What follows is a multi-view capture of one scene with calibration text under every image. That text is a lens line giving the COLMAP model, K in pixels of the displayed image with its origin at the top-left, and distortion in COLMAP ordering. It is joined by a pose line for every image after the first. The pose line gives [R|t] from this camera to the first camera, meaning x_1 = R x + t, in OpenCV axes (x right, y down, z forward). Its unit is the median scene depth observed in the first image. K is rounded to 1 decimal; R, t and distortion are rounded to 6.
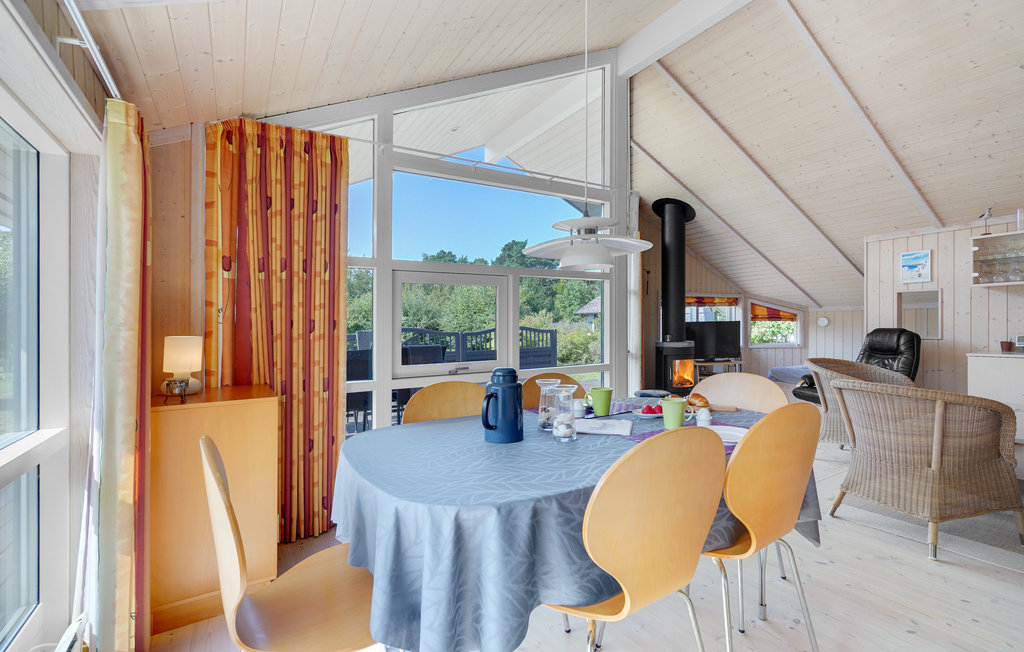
lens RADIAL K [[466.3, 0, 512.6], [0, 466.3, 323.3], [0, 0, 1]] dist [-0.003483, 0.003159]
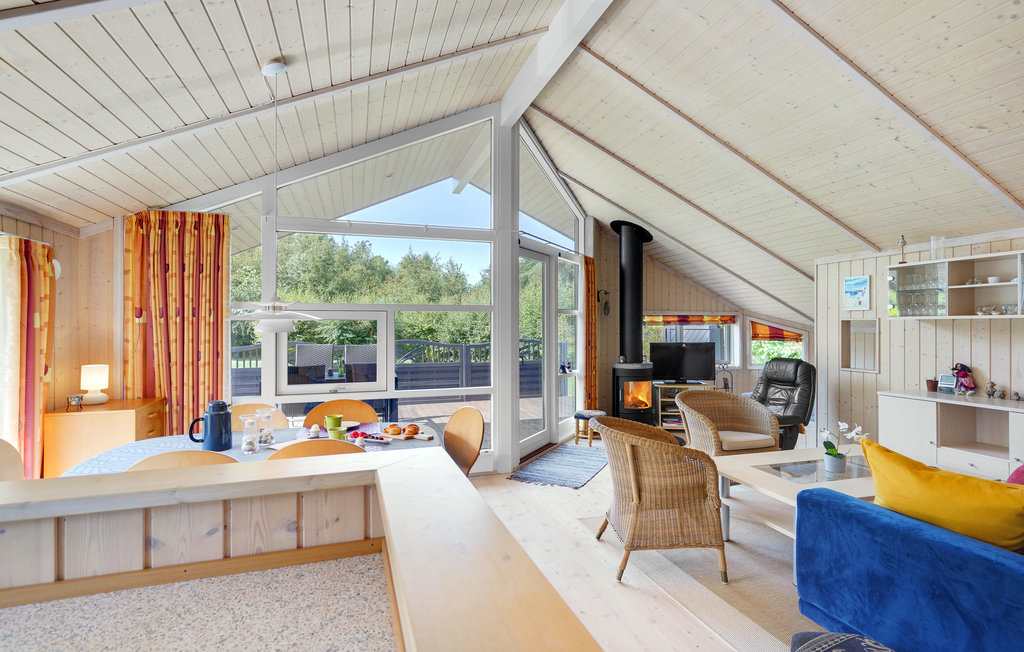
lens RADIAL K [[489.3, 0, 510.6], [0, 489.3, 327.7], [0, 0, 1]] dist [0.002813, -0.000316]
pose [[0.972974, 0.014734, -0.230445, 0.644511], [-0.012163, 0.999847, 0.012575, -0.087216], [0.230595, -0.009432, 0.973004, -0.151910]]
